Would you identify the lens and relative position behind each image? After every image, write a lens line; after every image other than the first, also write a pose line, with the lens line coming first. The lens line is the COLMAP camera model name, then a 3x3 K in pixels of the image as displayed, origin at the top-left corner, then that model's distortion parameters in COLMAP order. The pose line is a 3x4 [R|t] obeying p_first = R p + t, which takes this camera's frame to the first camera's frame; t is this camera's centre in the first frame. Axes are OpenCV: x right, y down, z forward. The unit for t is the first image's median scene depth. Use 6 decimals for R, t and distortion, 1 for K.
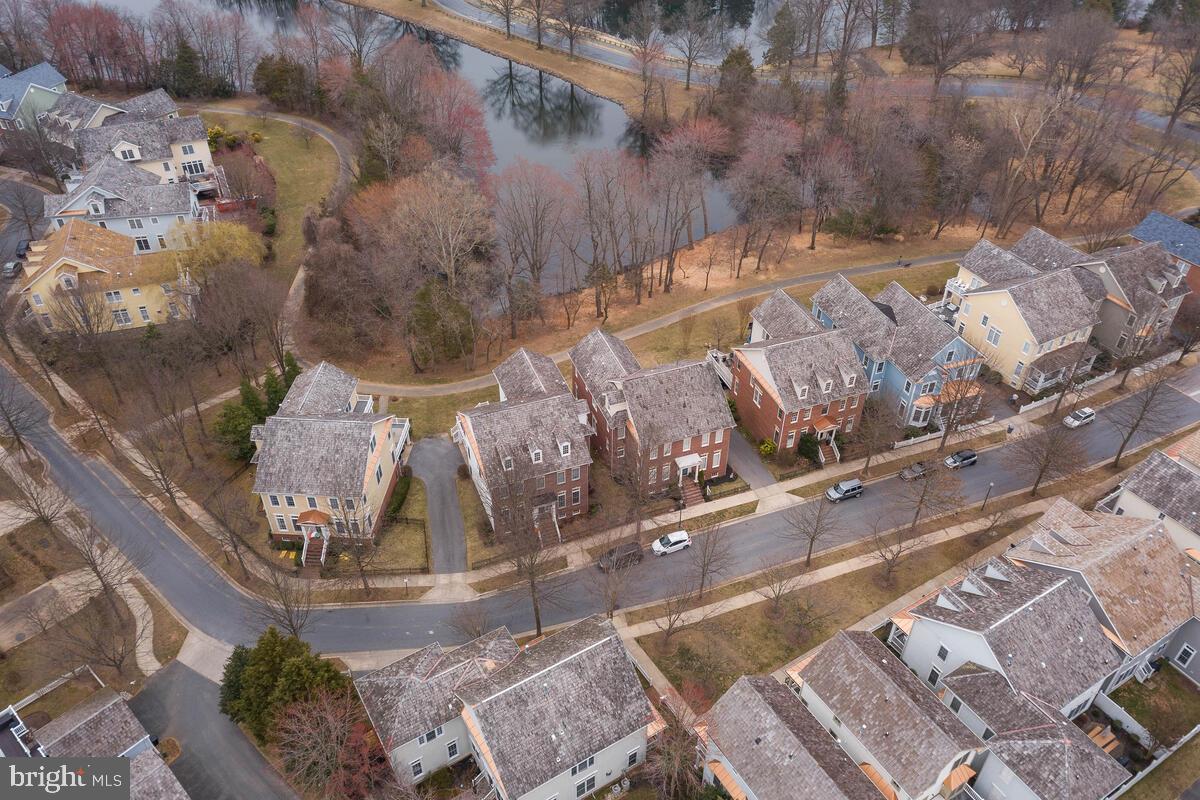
lens RADIAL K [[909.9, 0, 604.1], [0, 909.9, 393.8], [0, 0, 1]] dist [0.021952, 0.005782]
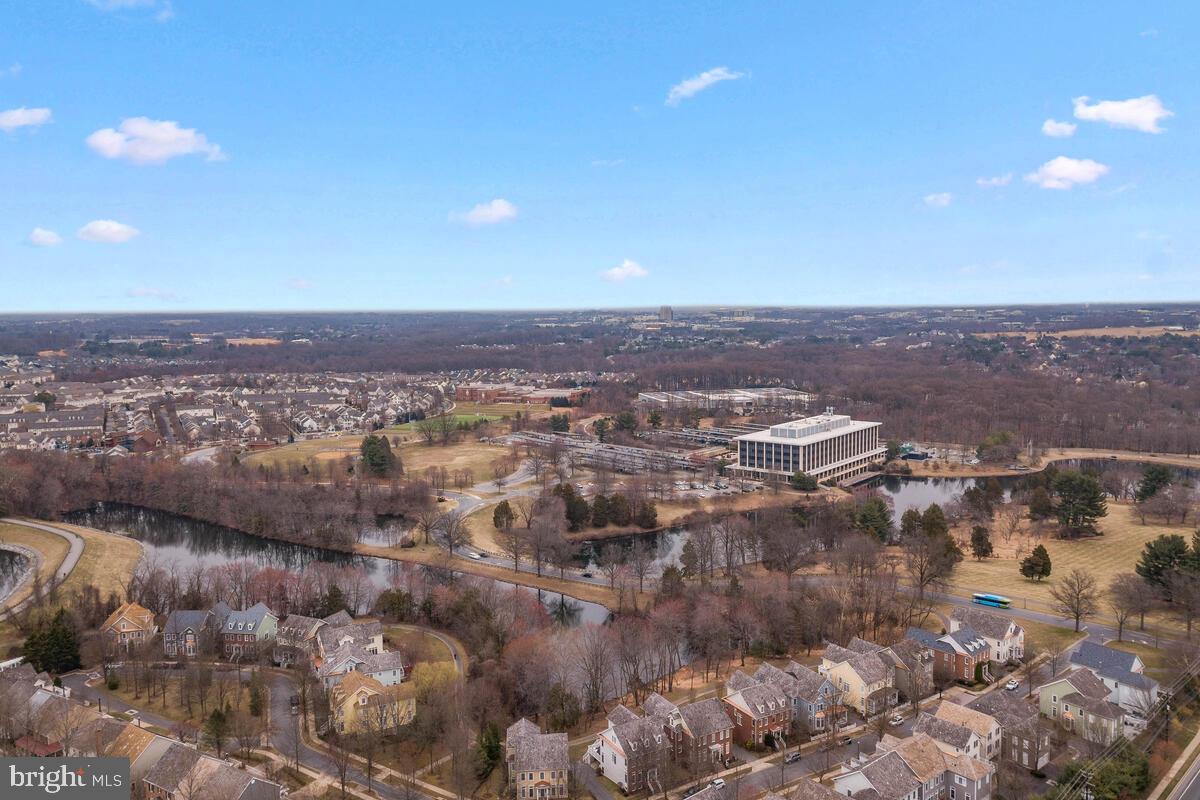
lens RADIAL K [[909.9, 0, 604.1], [0, 909.9, 393.8], [0, 0, 1]] dist [0.021952, 0.005782]
pose [[0.987815, -0.033649, 0.151951, -0.411002], [0.111101, 0.836178, -0.537088, 0.455583], [-0.108985, 0.547426, 0.829727, -1.031563]]
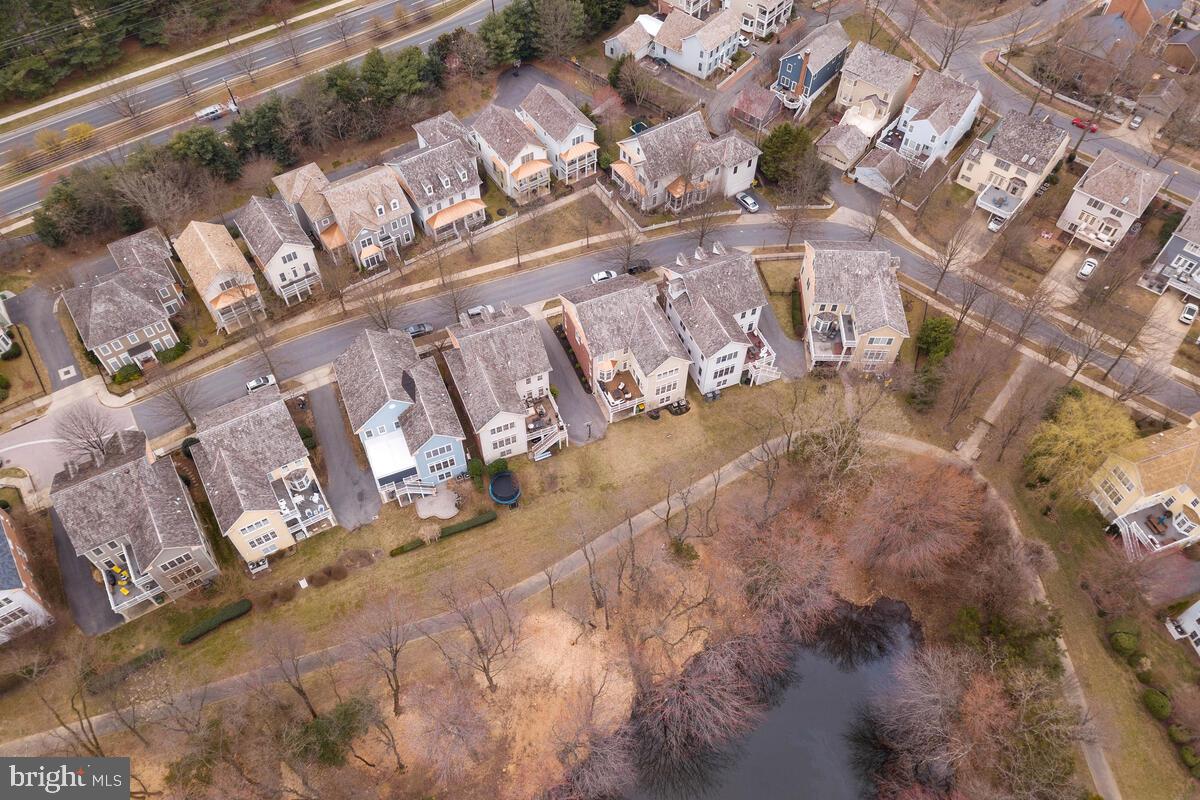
lens RADIAL K [[909.9, 0, 604.1], [0, 909.9, 393.8], [0, 0, 1]] dist [0.021952, 0.005782]
pose [[-0.999084, 0.021609, -0.036949, 0.123505], [-0.037939, -0.047357, 0.998157, -1.256949], [0.019819, 0.998644, 0.048133, 1.024382]]
